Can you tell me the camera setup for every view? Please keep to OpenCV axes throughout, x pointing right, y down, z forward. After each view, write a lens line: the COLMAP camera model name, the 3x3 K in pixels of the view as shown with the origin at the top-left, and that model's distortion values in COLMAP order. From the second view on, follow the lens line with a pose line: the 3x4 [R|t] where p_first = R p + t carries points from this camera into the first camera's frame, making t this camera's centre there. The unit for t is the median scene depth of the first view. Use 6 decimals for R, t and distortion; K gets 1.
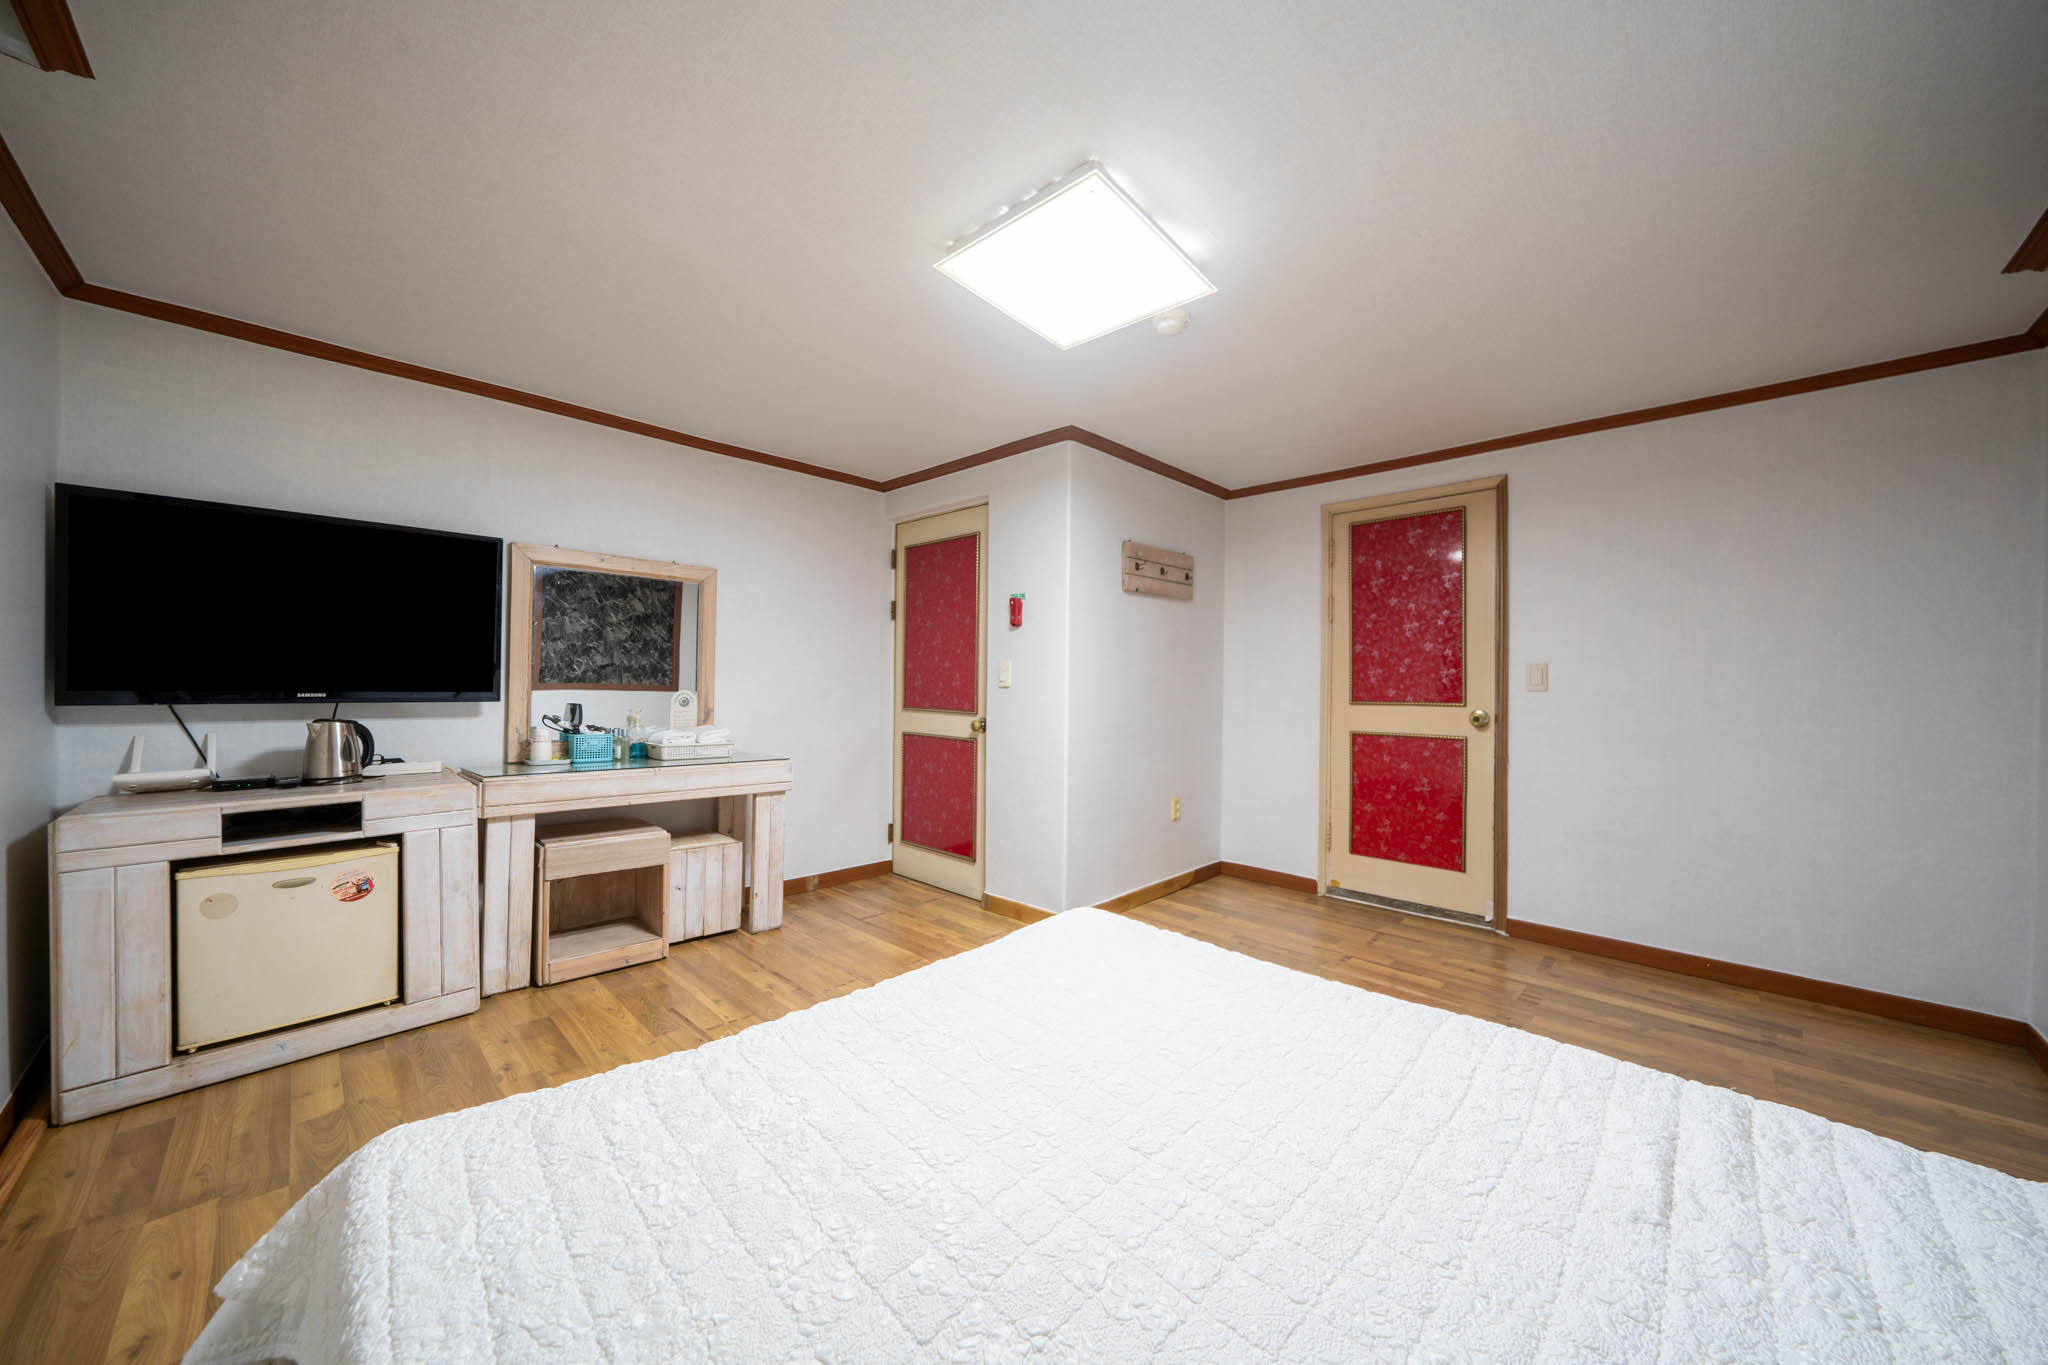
lens RADIAL K [[705.8, 0, 1036.8], [0, 705.8, 688.5], [0, 0, 1]] dist [-0.002775, -0.000213]
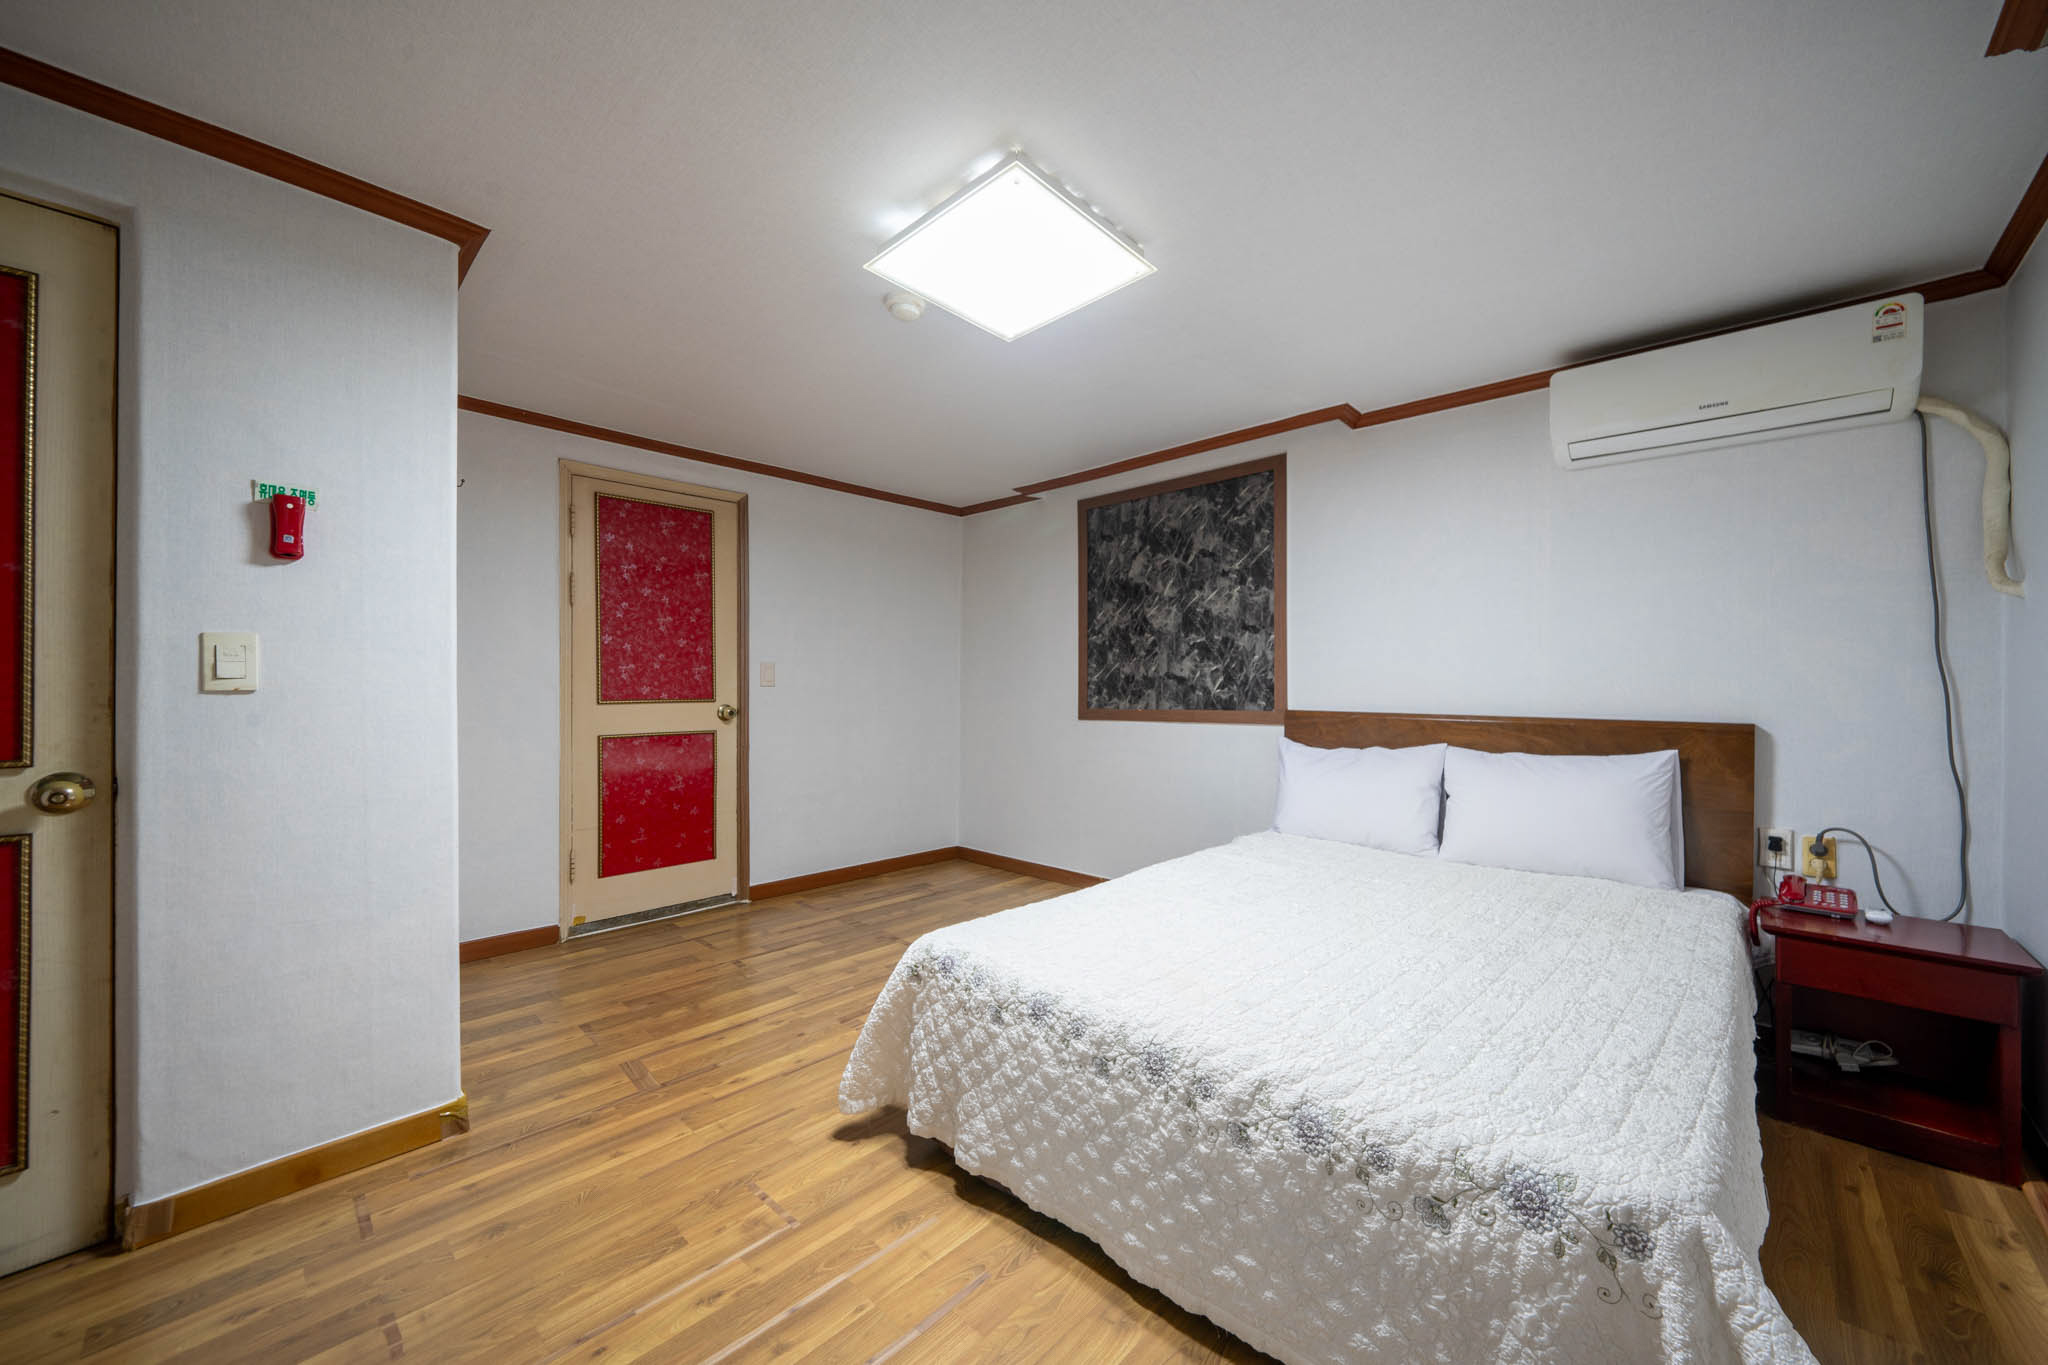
lens RADIAL K [[758.6, 0, 1044.3], [0, 758.6, 690.2], [0, 0, 1]] dist [-0.001691, -0.000216]
pose [[-0.020085, -0.015927, 0.999671, -0.527604], [0.001172, 0.999872, 0.015954, -0.009238], [-0.999798, 0.001492, -0.020064, 0.517589]]
